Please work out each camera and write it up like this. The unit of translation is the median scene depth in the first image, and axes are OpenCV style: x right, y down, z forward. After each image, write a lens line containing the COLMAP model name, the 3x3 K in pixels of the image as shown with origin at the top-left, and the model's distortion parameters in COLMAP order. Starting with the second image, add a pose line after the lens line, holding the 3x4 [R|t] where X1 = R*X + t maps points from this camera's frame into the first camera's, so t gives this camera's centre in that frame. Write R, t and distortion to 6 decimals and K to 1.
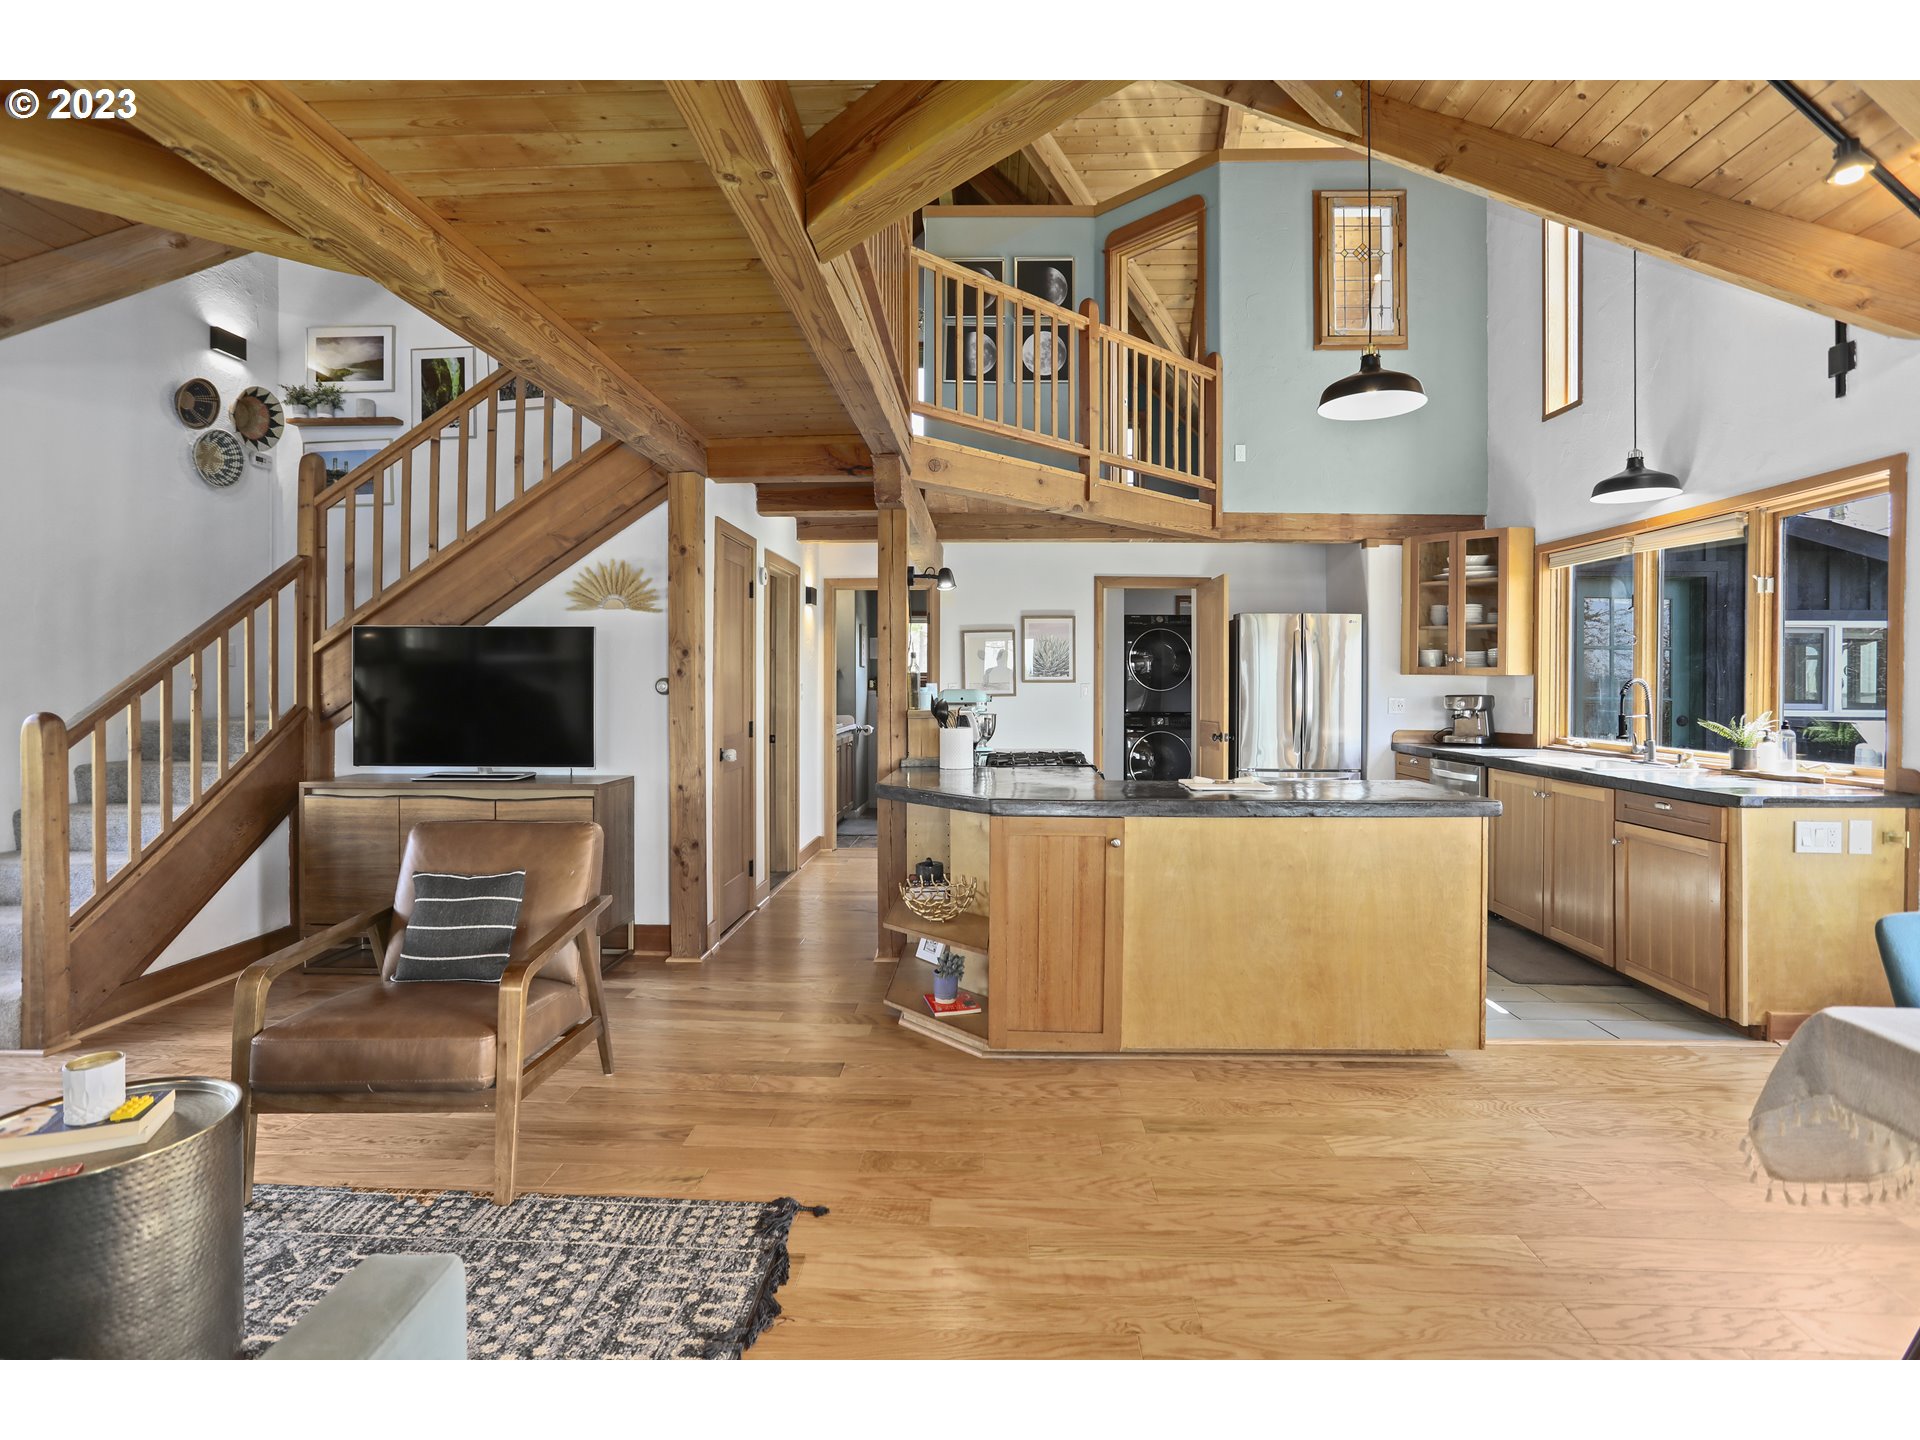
lens RADIAL K [[969.9, 0, 987.0], [0, 969.9, 714.7], [0, 0, 1]] dist [-0.085833, 0.059655]
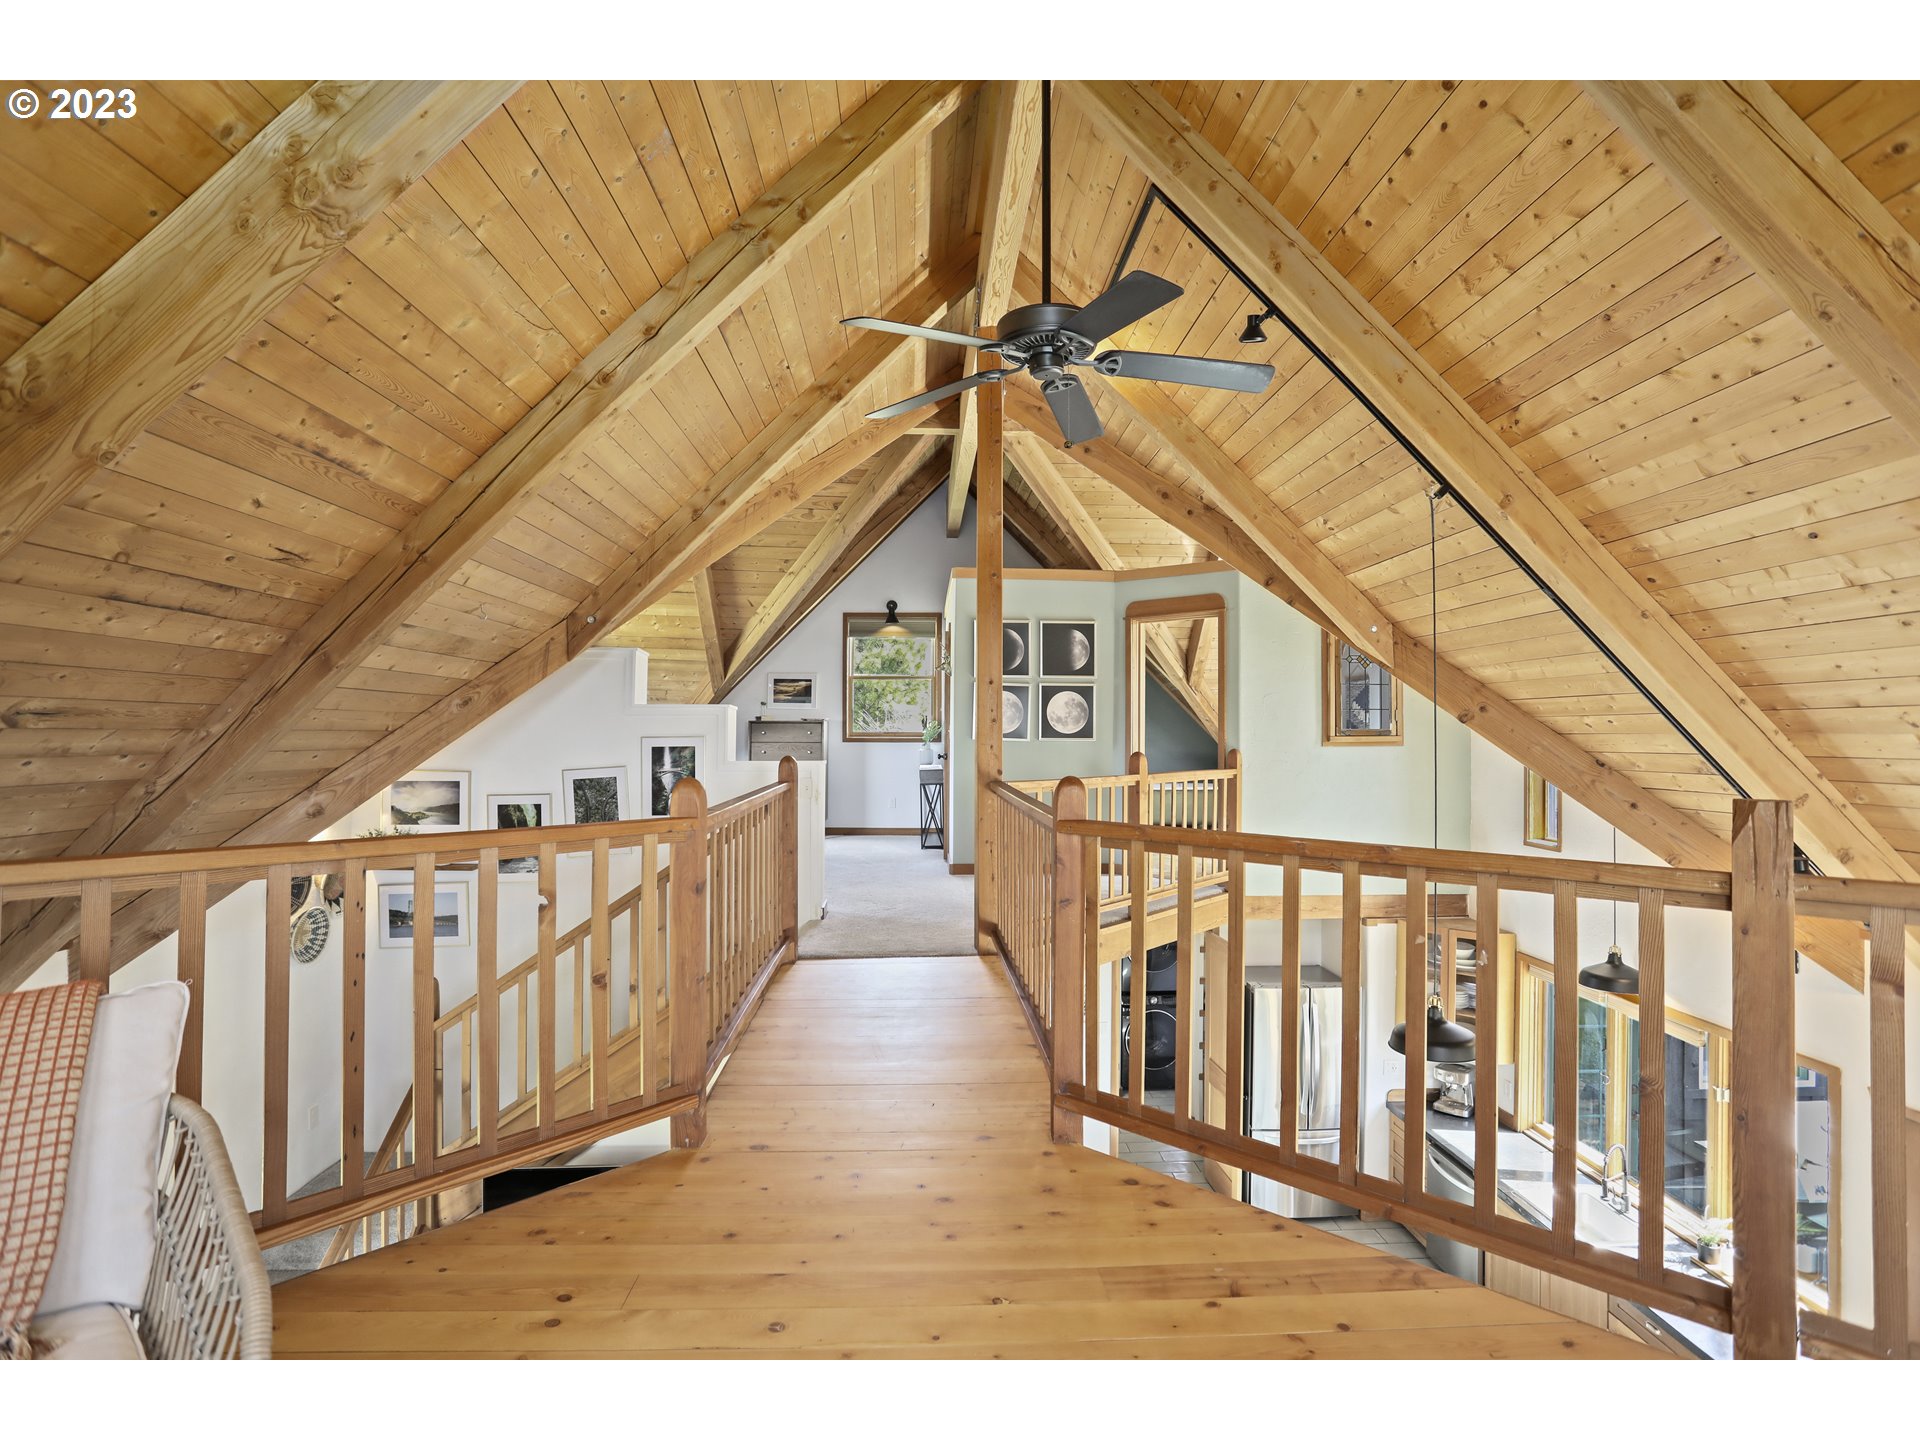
lens RADIAL K [[969.9, 0, 987.0], [0, 969.9, 714.7], [0, 0, 1]] dist [-0.085833, 0.059655]
pose [[0.995779, 0.003358, 0.091719, -0.158708], [-0.002403, 0.999942, -0.010527, -0.449201], [-0.091749, 0.010262, 0.995729, -0.080007]]
